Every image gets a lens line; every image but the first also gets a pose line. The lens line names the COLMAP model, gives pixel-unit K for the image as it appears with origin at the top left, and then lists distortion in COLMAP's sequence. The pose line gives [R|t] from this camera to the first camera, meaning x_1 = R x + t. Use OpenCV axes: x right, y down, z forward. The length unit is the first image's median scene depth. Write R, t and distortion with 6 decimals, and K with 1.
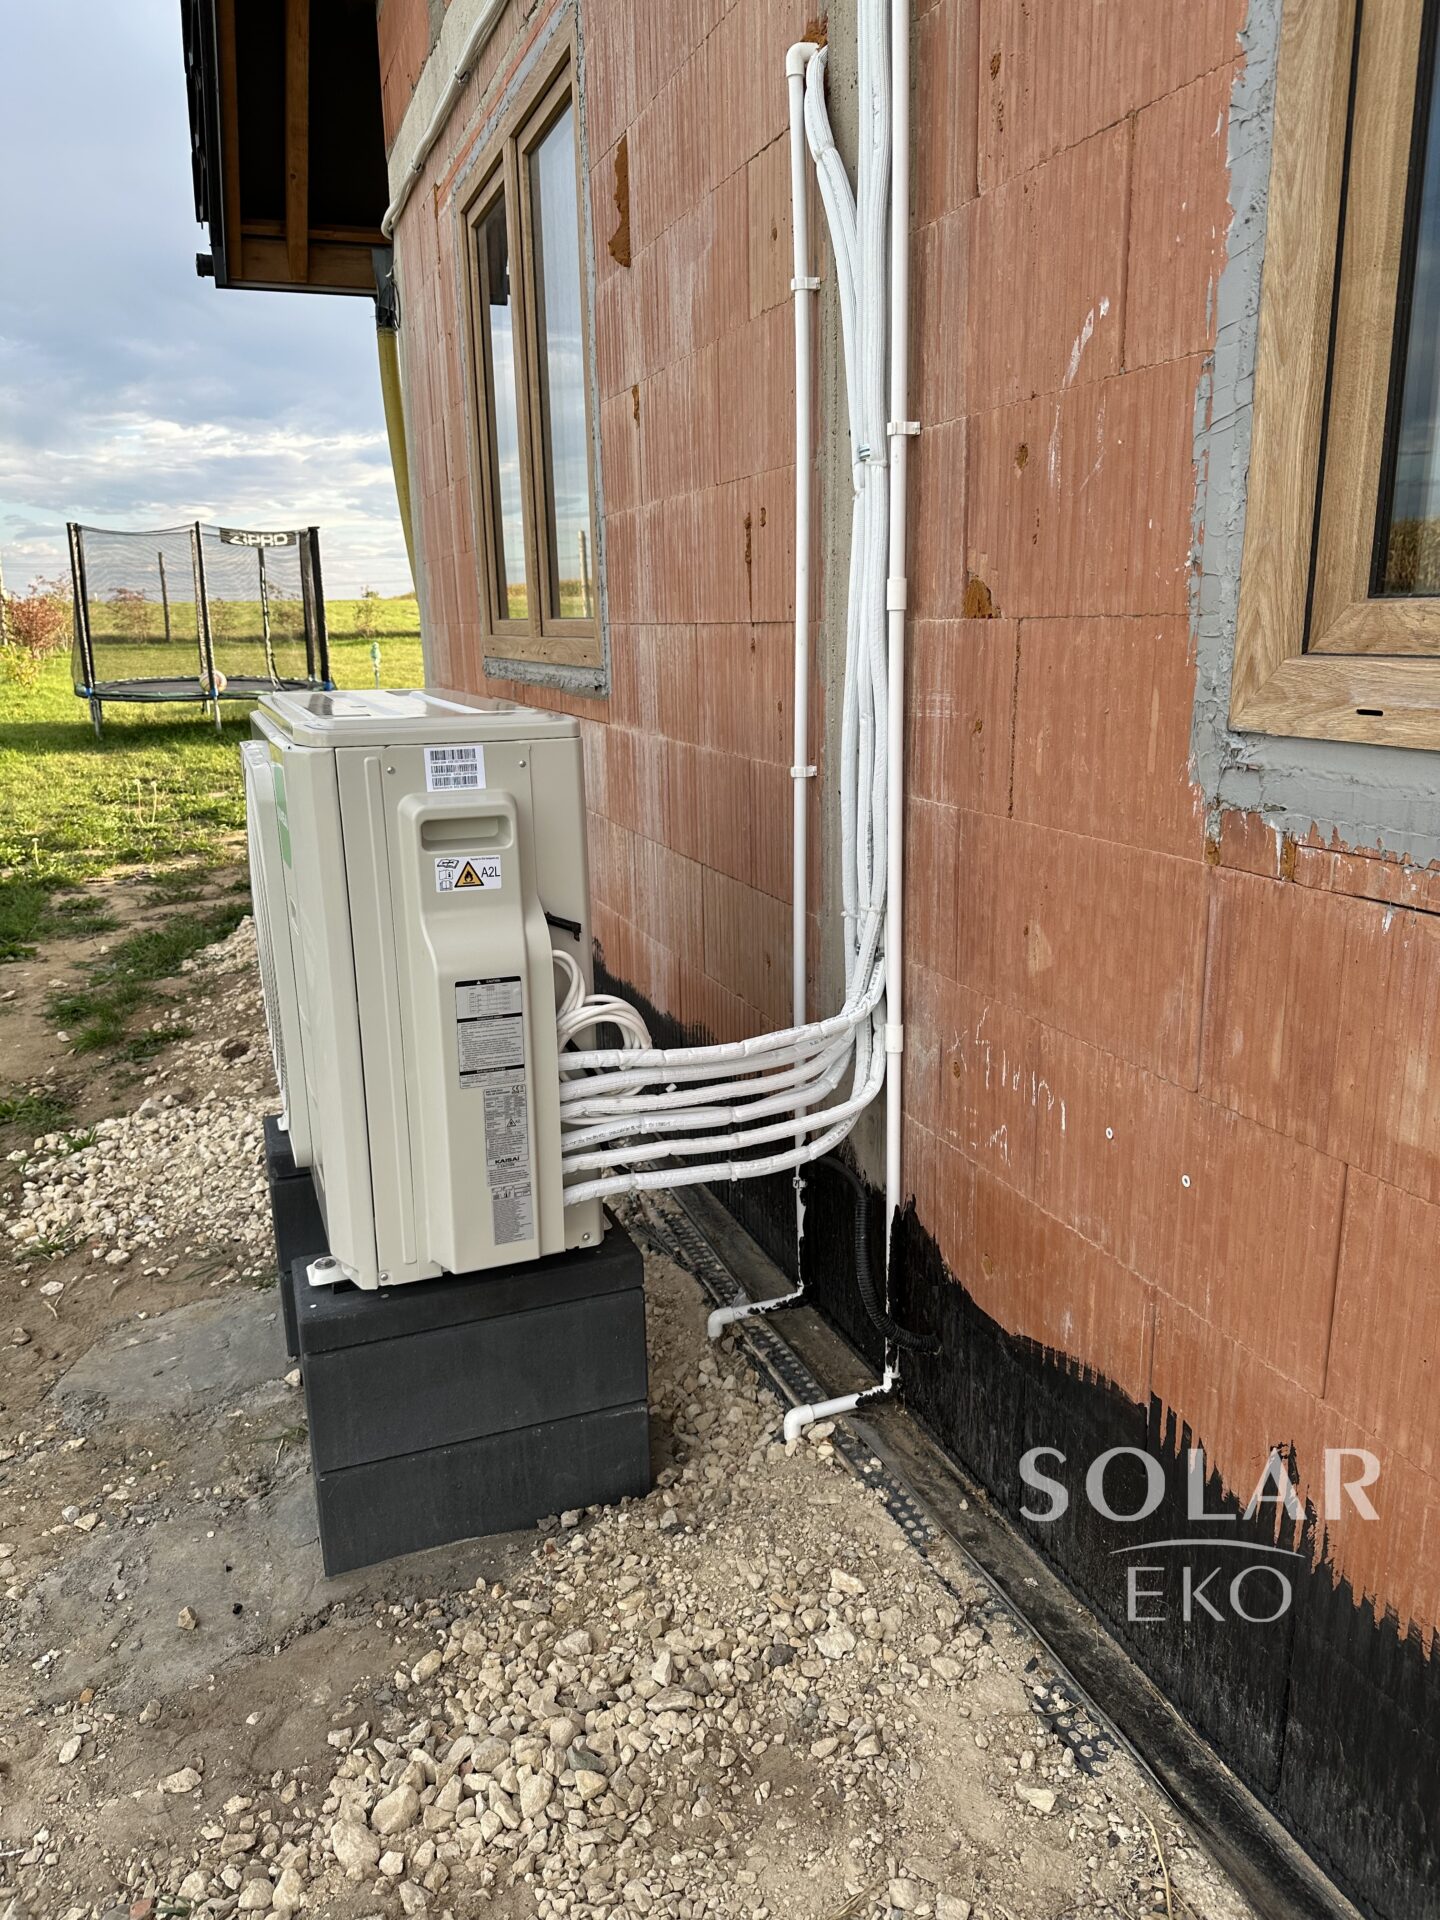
lens RADIAL K [[1353.5, 0, 705.9], [0, 1353.5, 952.6], [0, 0, 1]] dist [0.067339, -0.091387]
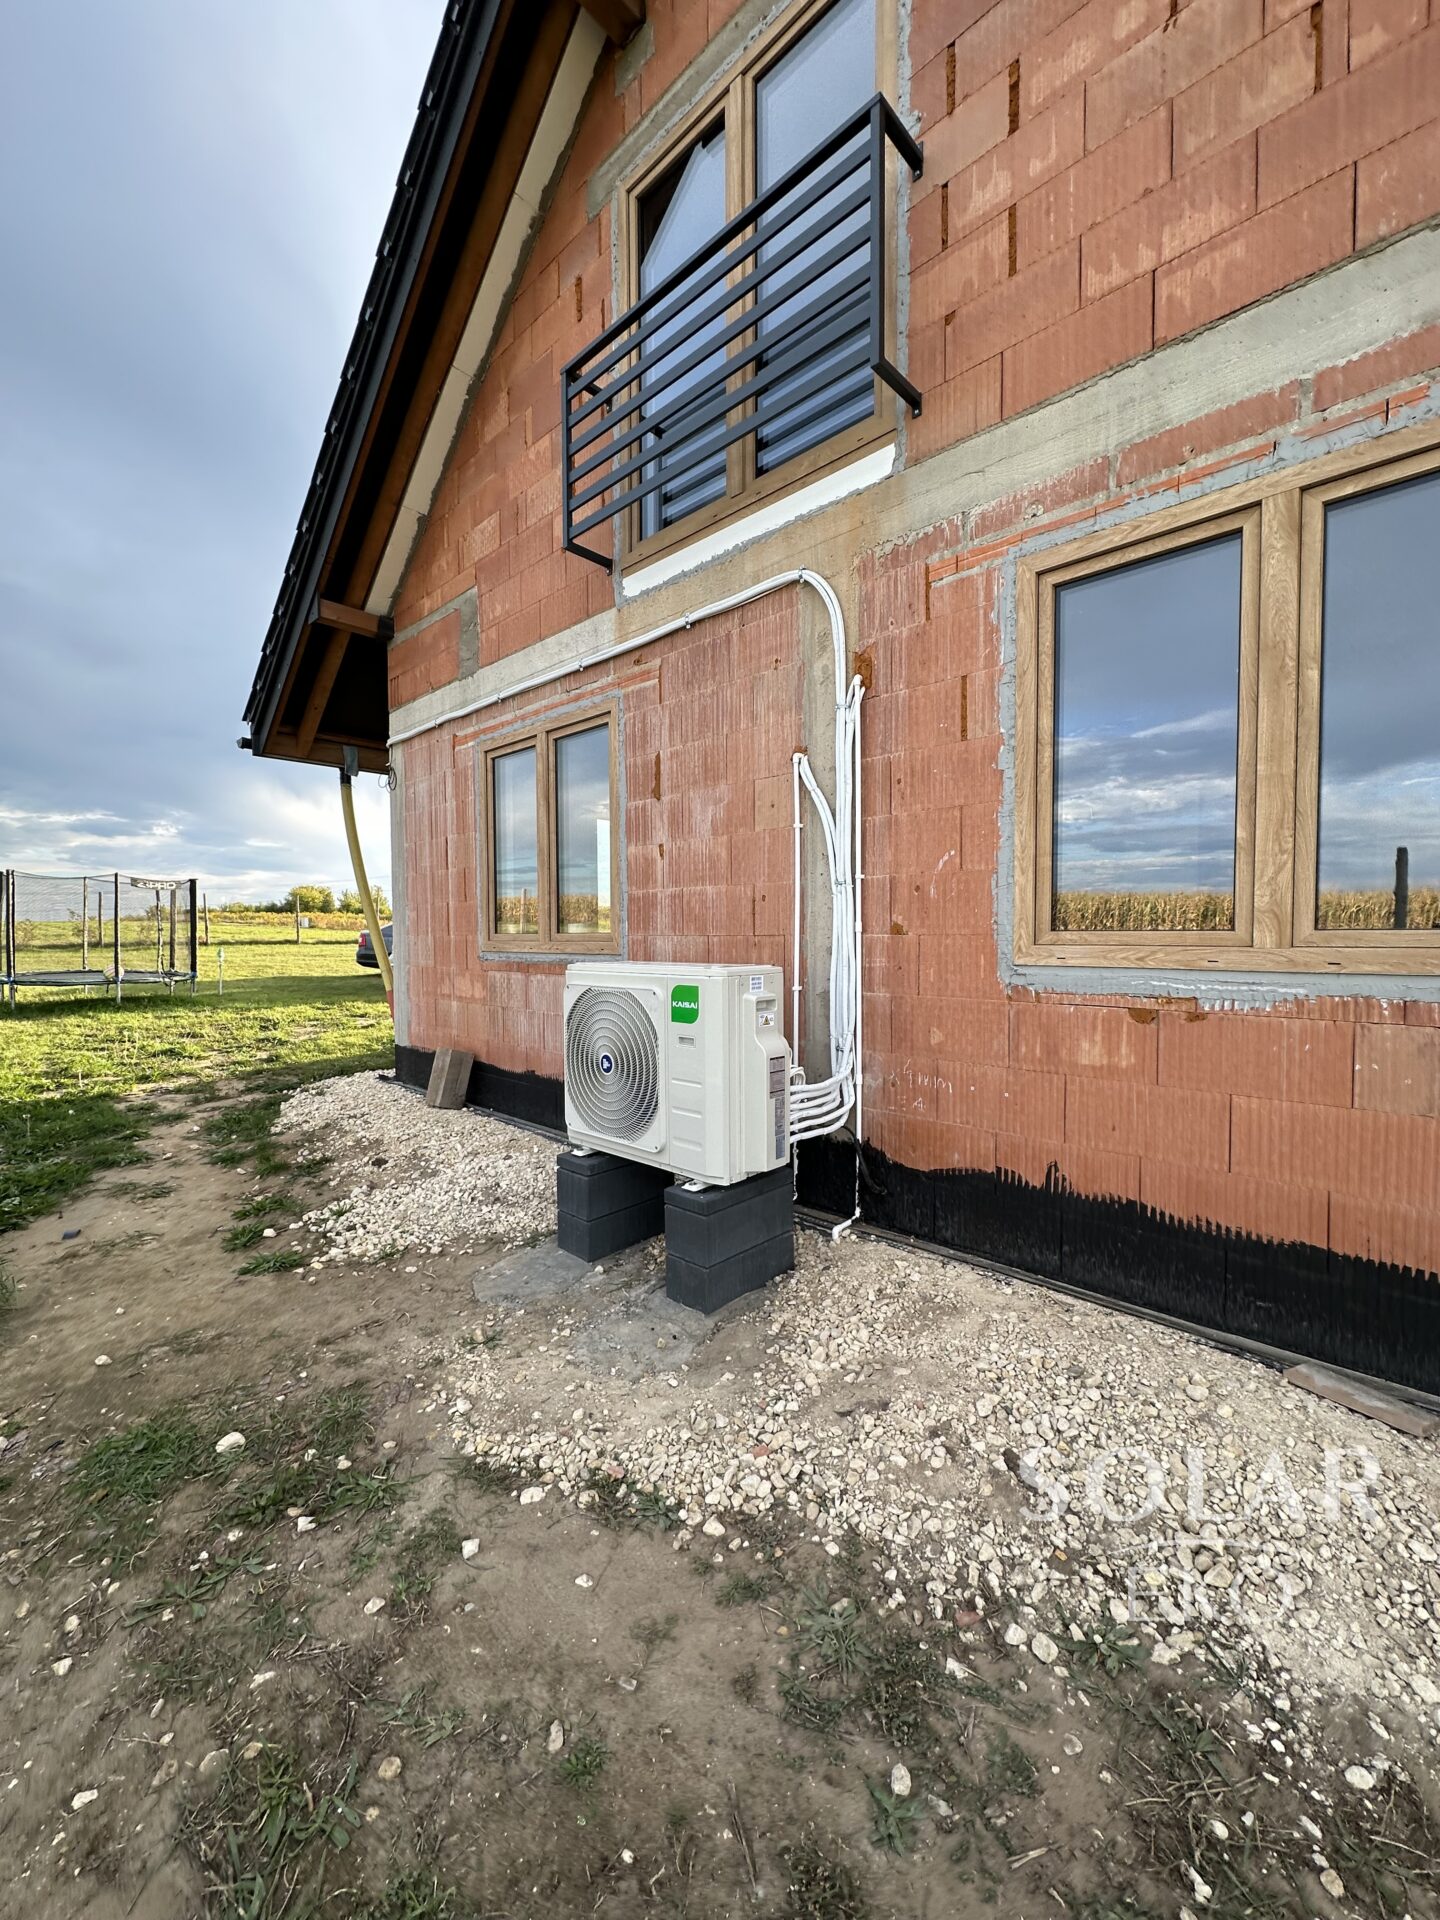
lens RADIAL K [[768.3, 0, 720.0], [0, 768.3, 960.0], [0, 0, 1]] dist [0.000005, 0.000166]
pose [[0.893121, 0.003089, 0.449805, -0.975223], [0.093390, 0.976914, -0.192140, 0.117145], [-0.440015, 0.213611, 0.872214, -0.369802]]
